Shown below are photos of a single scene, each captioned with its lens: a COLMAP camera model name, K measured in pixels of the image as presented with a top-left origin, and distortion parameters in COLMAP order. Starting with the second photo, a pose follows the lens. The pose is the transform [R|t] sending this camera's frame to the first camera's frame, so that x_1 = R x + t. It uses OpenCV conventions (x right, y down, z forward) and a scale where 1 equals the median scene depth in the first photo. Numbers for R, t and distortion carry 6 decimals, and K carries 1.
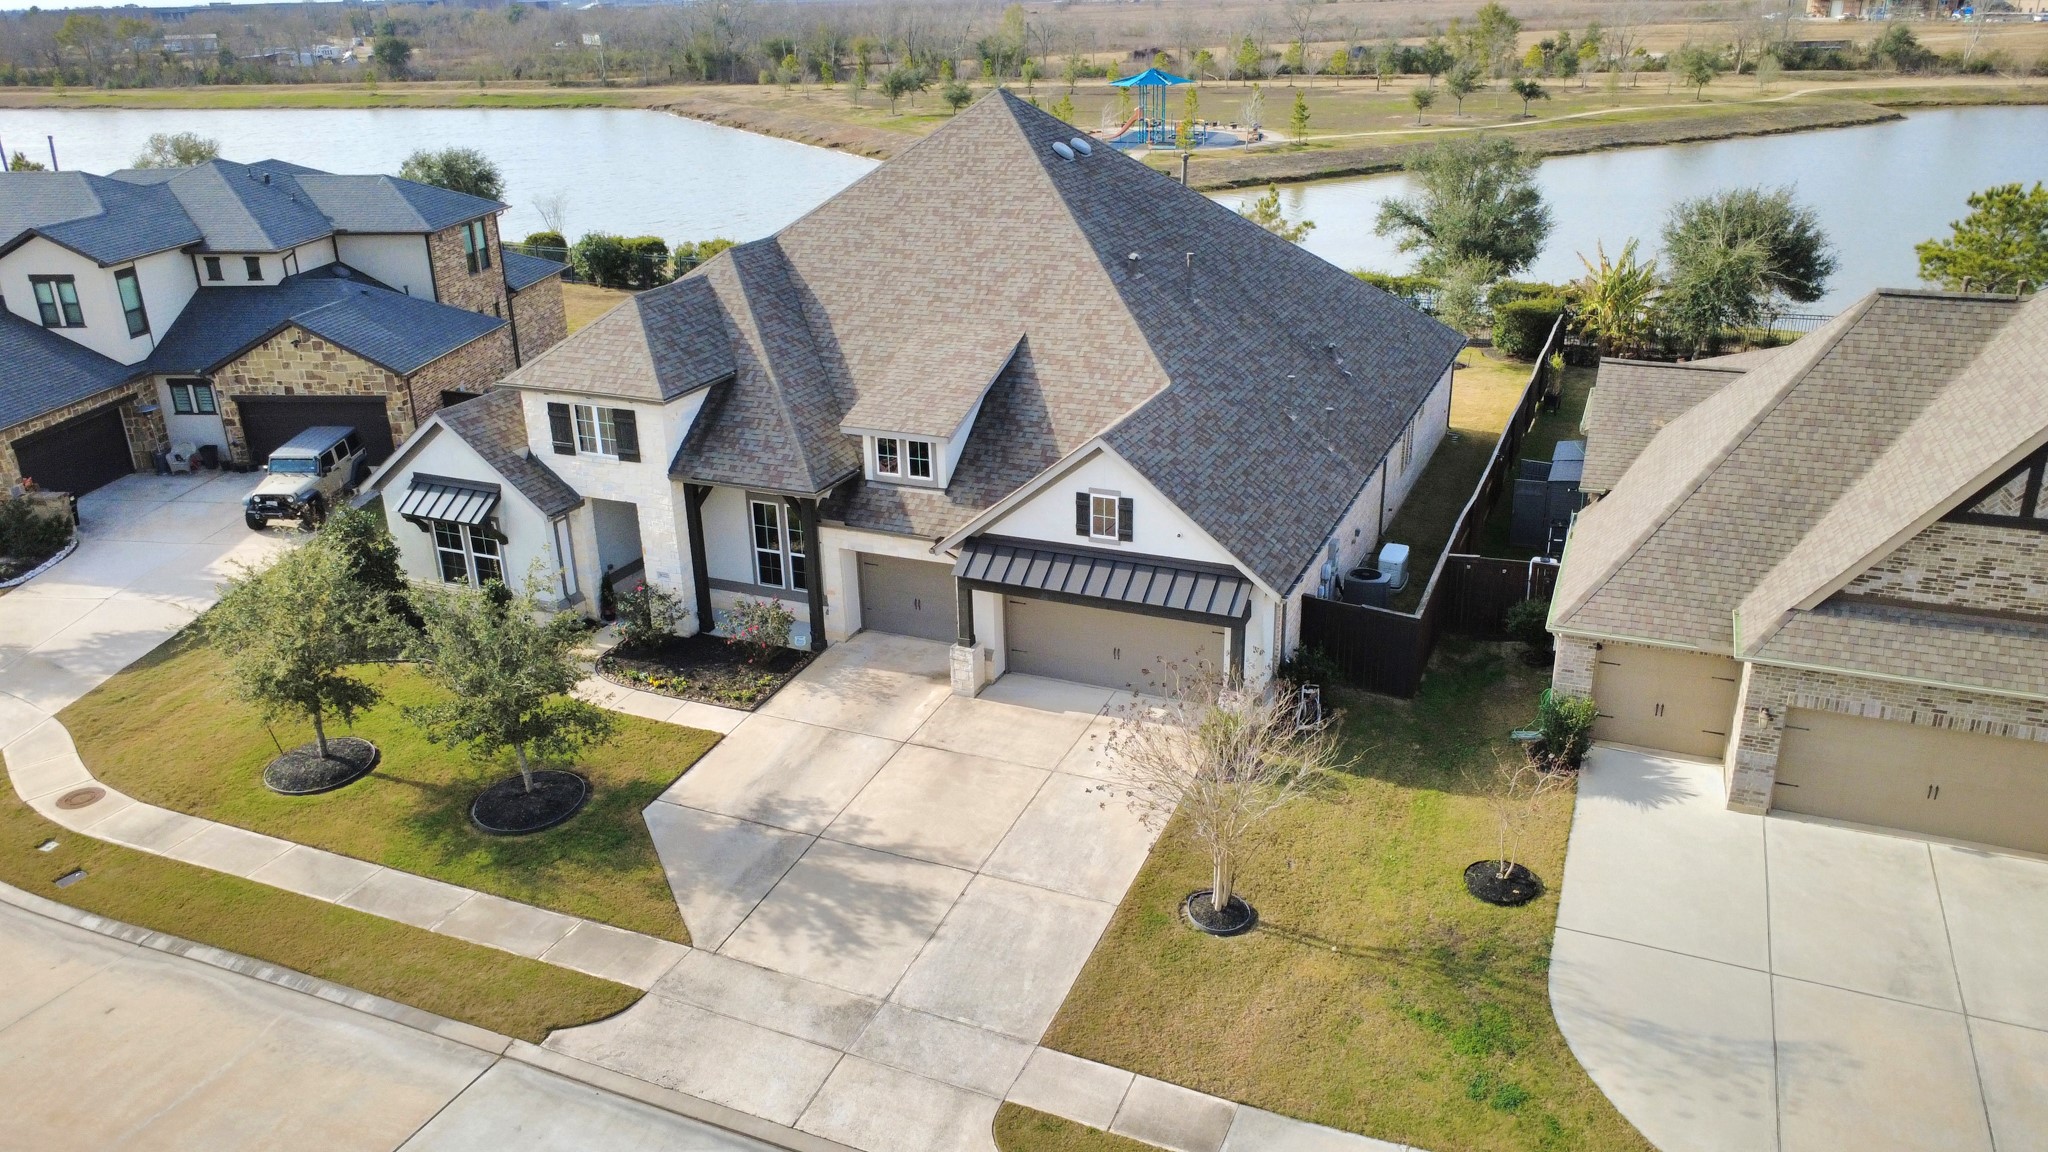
lens RADIAL K [[1489.5, 0, 1027.9], [0, 1489.5, 575.2], [0, 0, 1]] dist [0.000859, 0.001228]
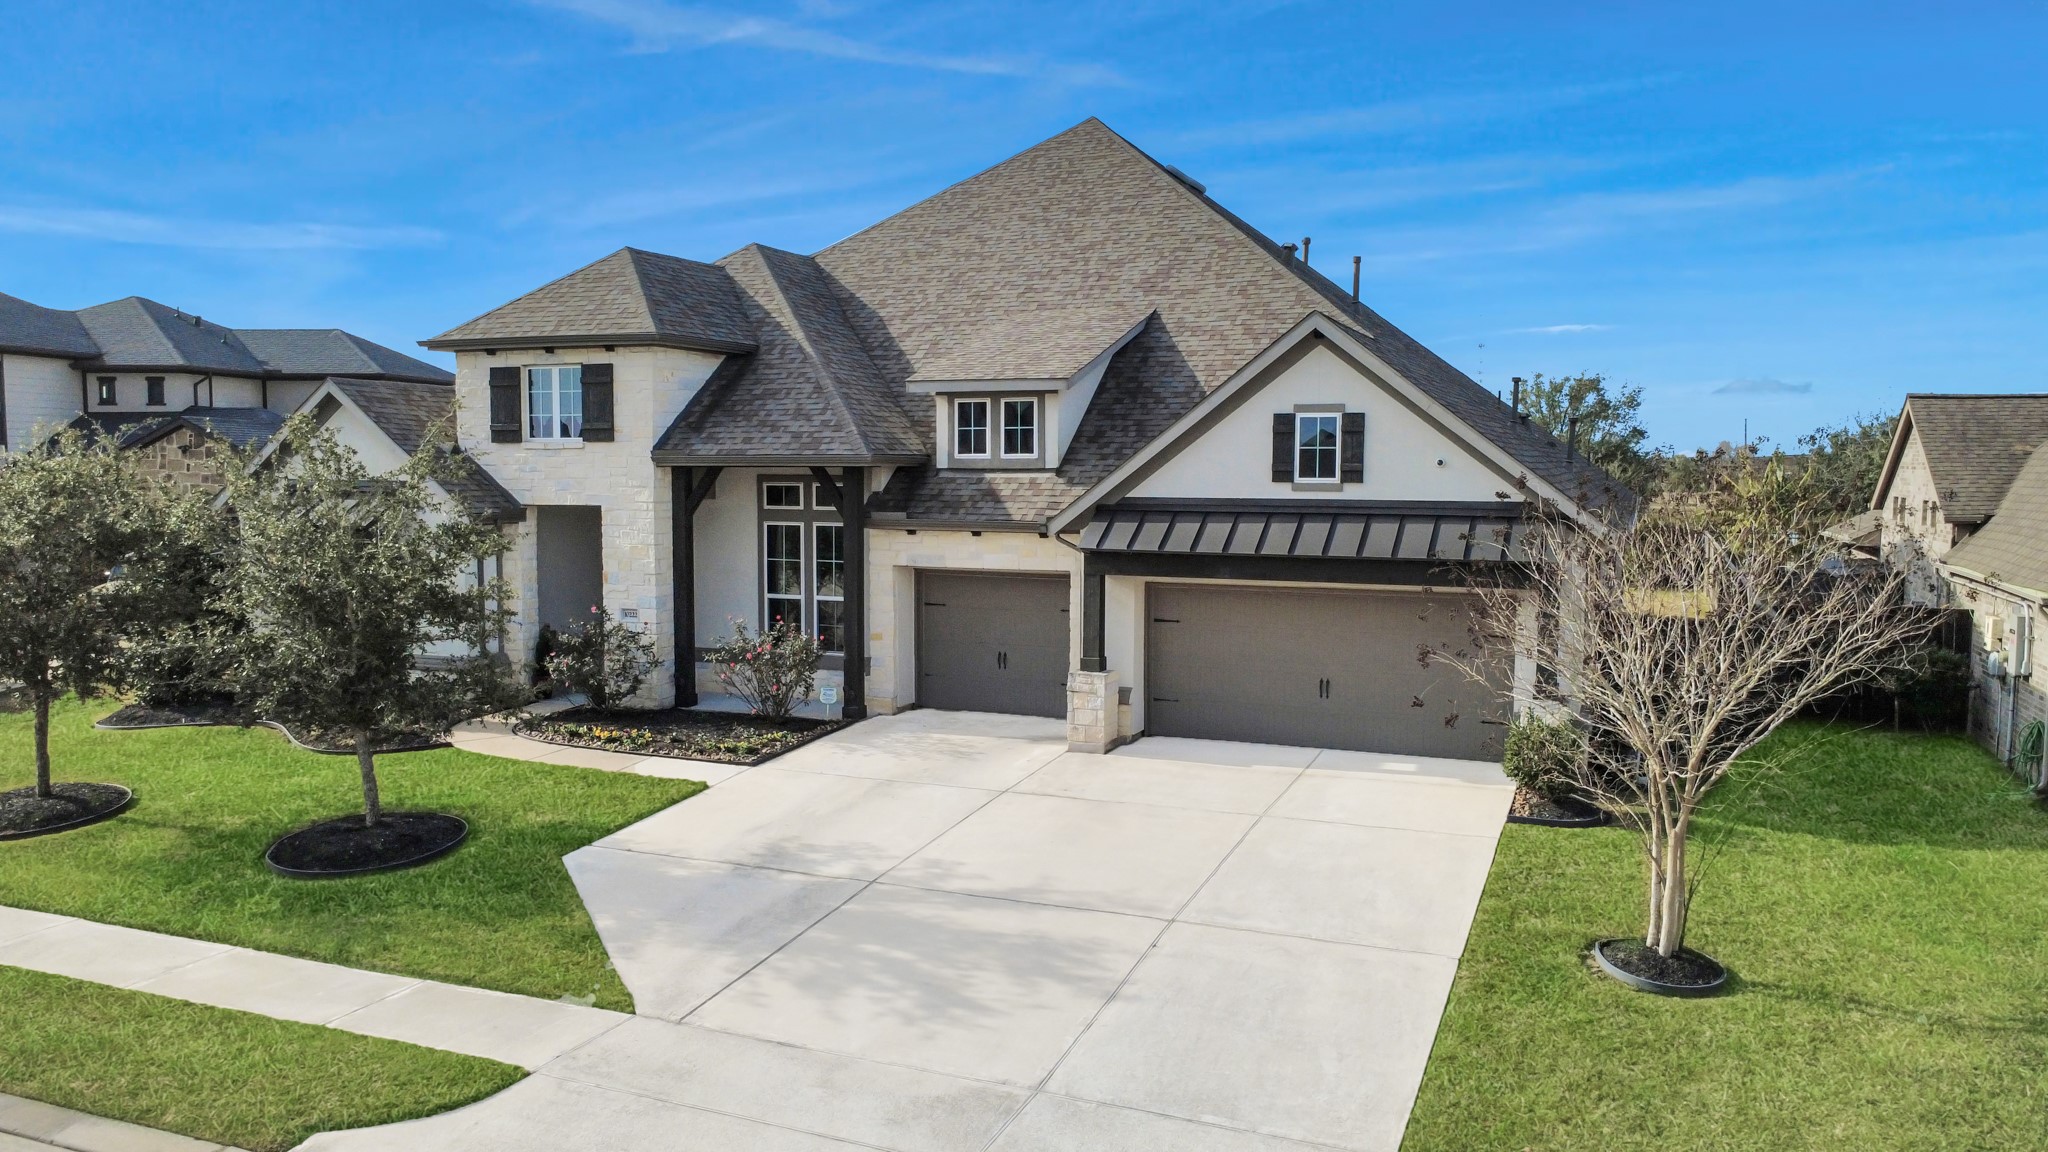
lens RADIAL K [[1489.5, 0, 1027.9], [0, 1489.5, 575.2], [0, 0, 1]] dist [0.000859, 0.001228]
pose [[0.999522, 0.024506, 0.018853, -0.079063], [-0.017780, 0.954425, -0.297920, 0.191683], [-0.025295, 0.297443, 0.954405, 0.353652]]
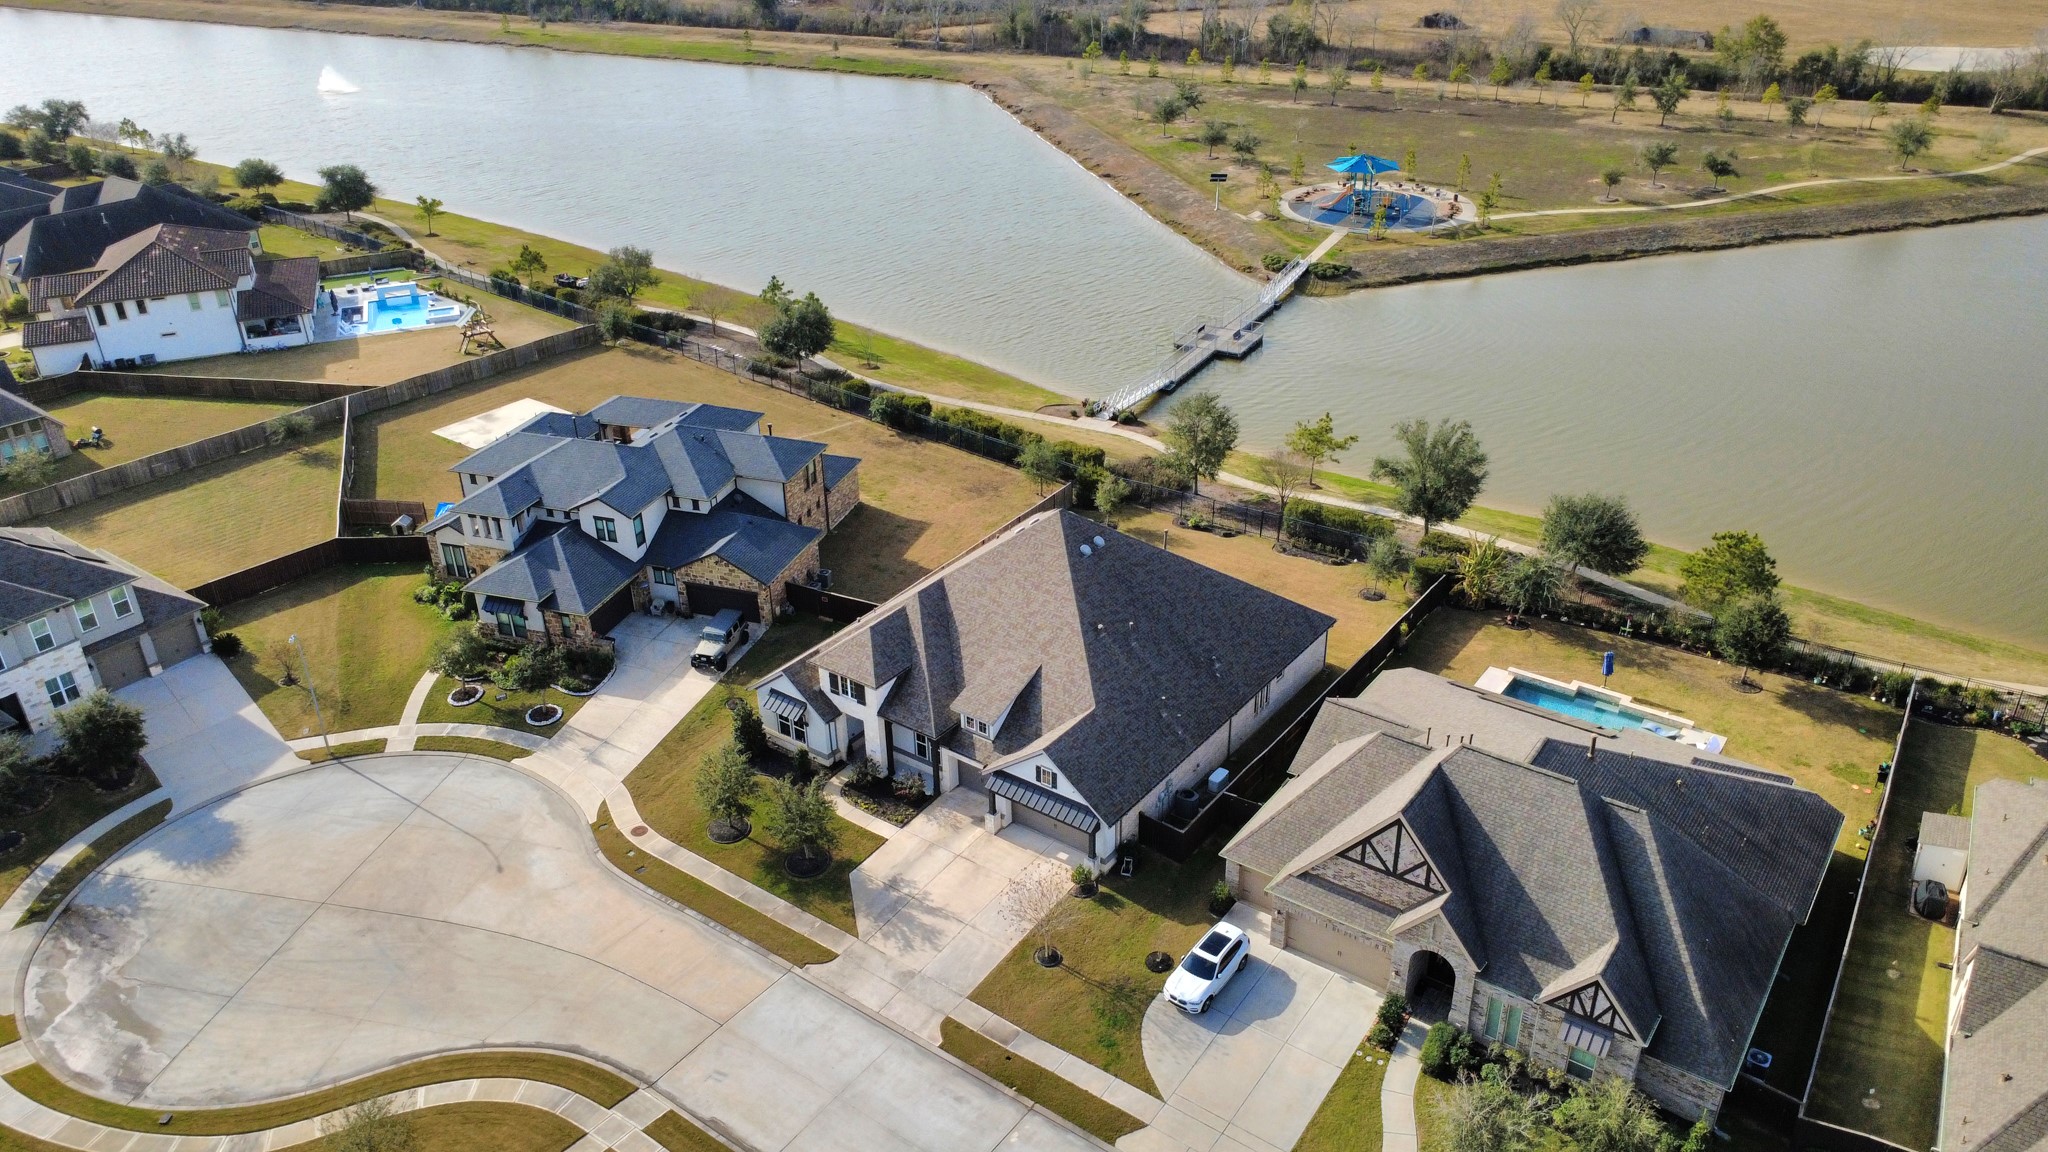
lens RADIAL K [[1489.5, 0, 1027.9], [0, 1489.5, 575.2], [0, 0, 1]] dist [0.000859, 0.001228]
pose [[0.974985, 0.107992, -0.194274, 0.403110], [-0.085391, 0.988950, 0.121184, -0.576389], [0.205214, -0.101563, 0.973433, -1.146857]]
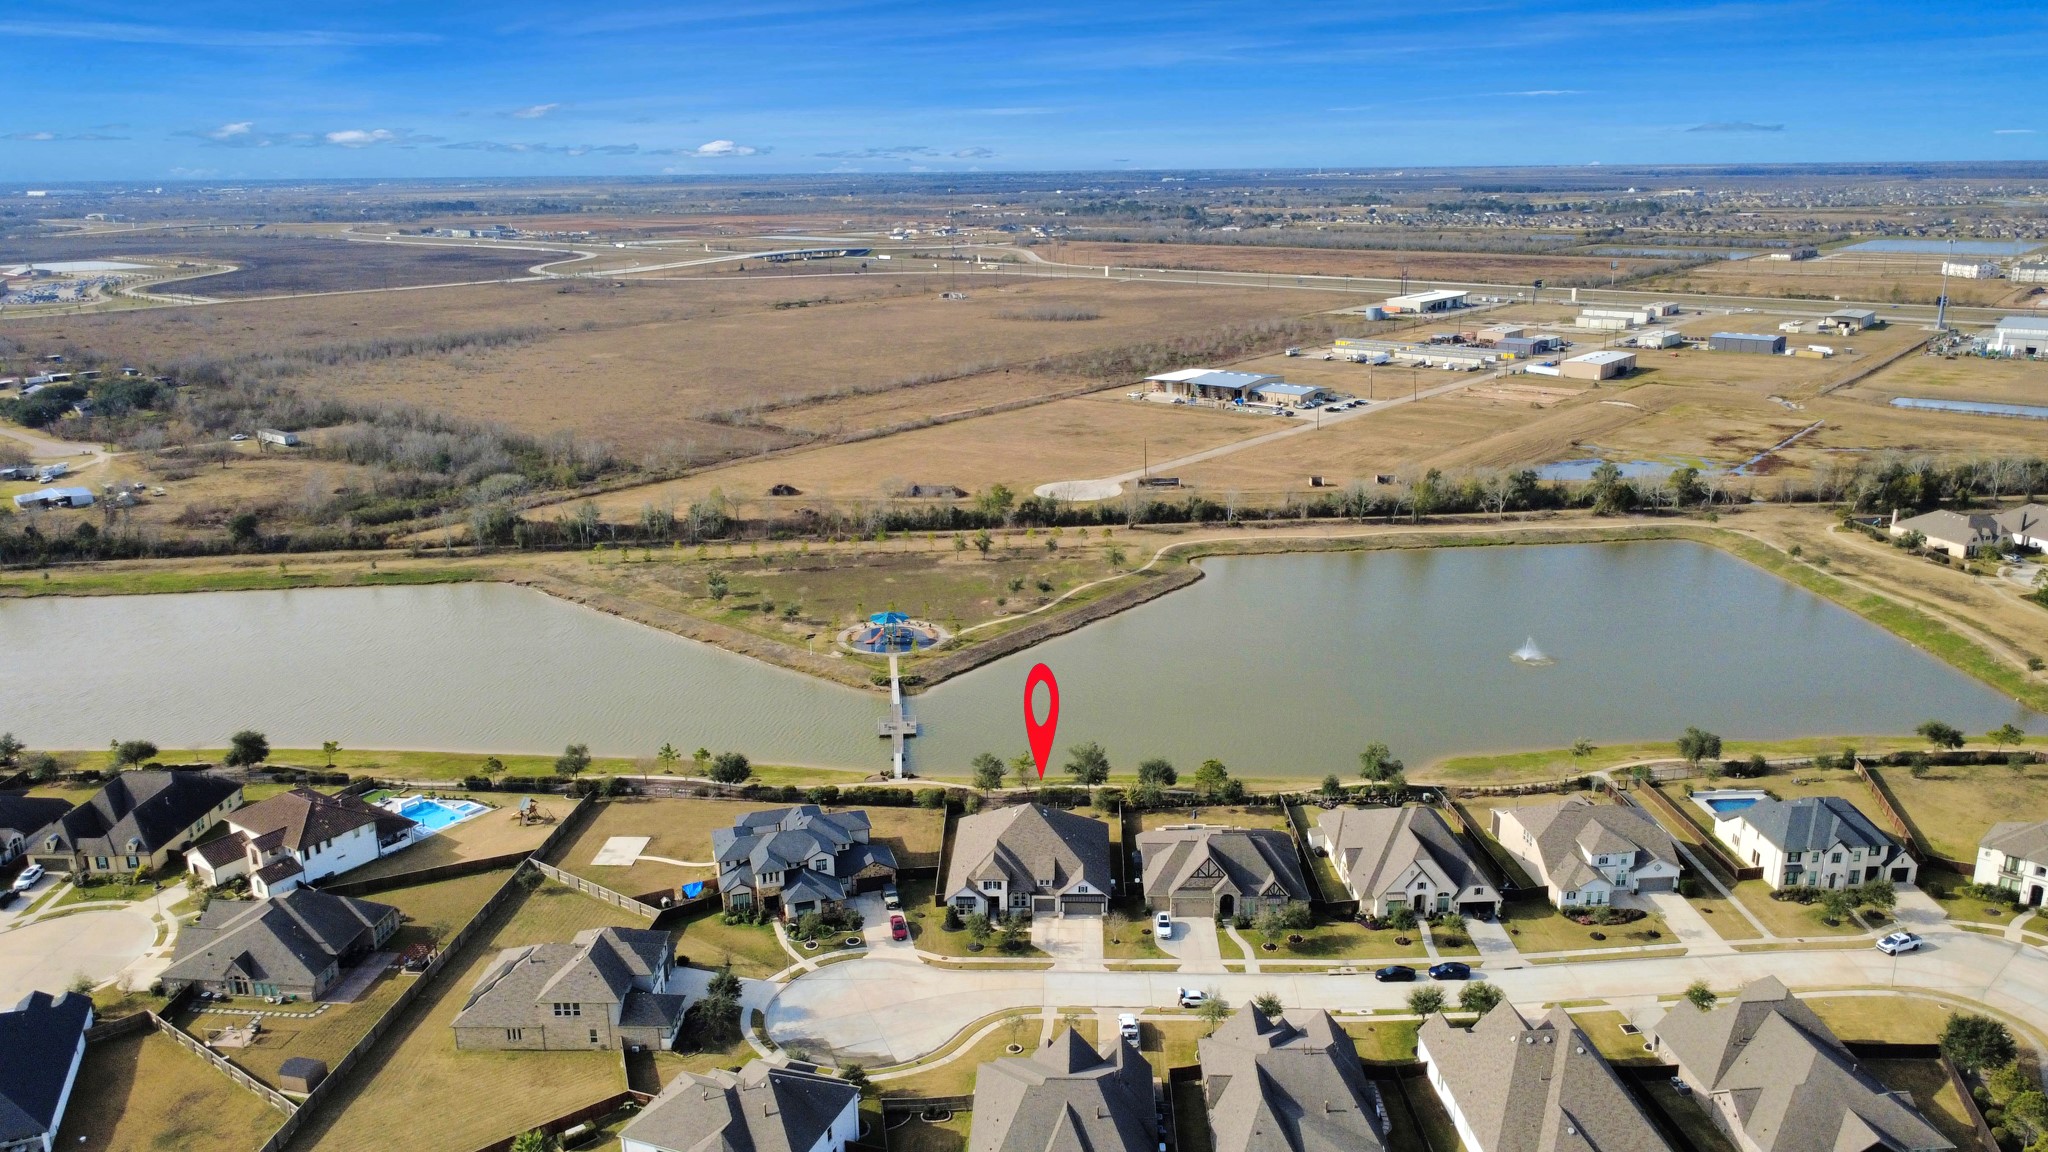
lens RADIAL K [[1489.5, 0, 1027.9], [0, 1489.5, 575.2], [0, 0, 1]] dist [0.000859, 0.001228]
pose [[0.929677, -0.086560, 0.358060, -2.237021], [0.126393, 0.987949, -0.089337, -0.790696], [-0.346013, 0.128311, 0.929415, -4.861240]]
